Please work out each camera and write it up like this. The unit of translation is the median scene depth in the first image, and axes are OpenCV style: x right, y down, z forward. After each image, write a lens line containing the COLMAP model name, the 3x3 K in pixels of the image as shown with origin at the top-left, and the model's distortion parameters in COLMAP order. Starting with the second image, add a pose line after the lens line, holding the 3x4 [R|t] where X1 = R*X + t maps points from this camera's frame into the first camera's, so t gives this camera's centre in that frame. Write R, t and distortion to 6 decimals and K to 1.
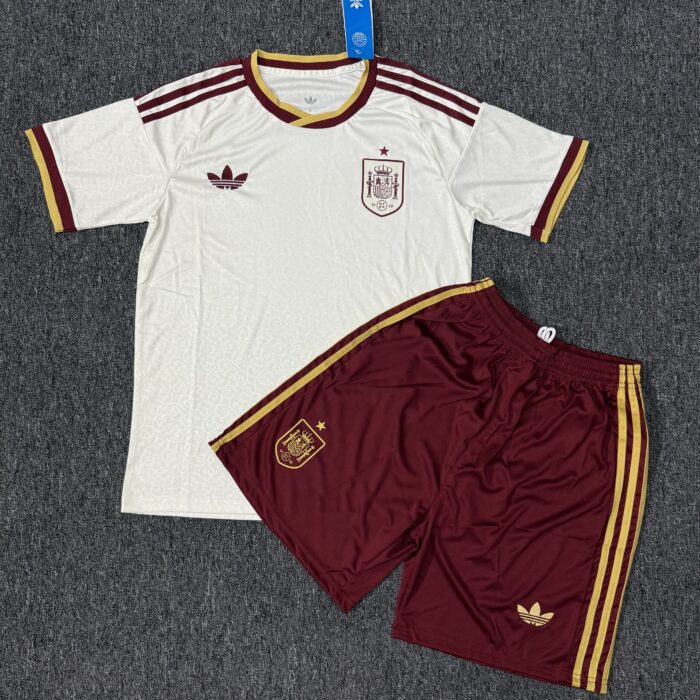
lens RADIAL K [[592.2, 0, 346.0], [0, 592.2, 359.6], [0, 0, 1]] dist [-0.004973, -0.017118]
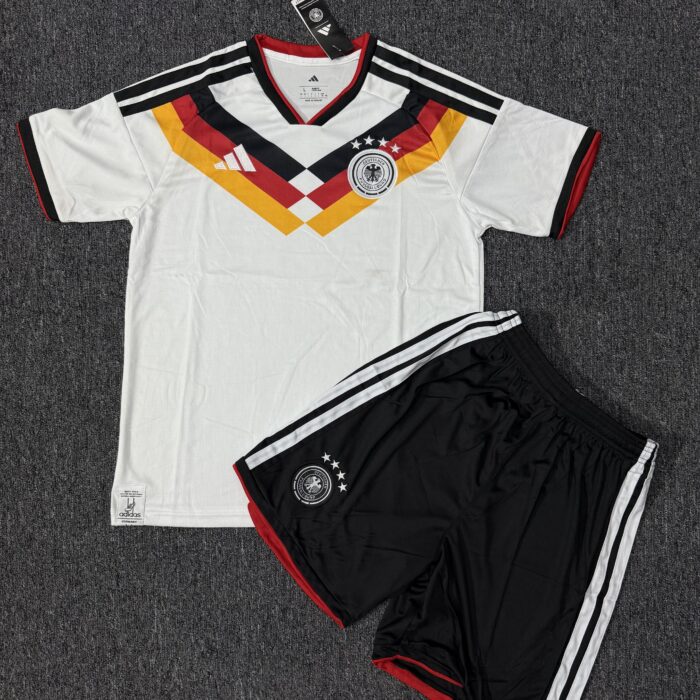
lens RADIAL K [[592.2, 0, 346.0], [0, 592.2, 359.6], [0, 0, 1]] dist [-0.004973, -0.017118]
pose [[0.999613, -0.023696, -0.014573, 0.120223], [0.023839, 0.999669, 0.009691, -0.072095], [0.014339, -0.010034, 0.999847, -0.006152]]
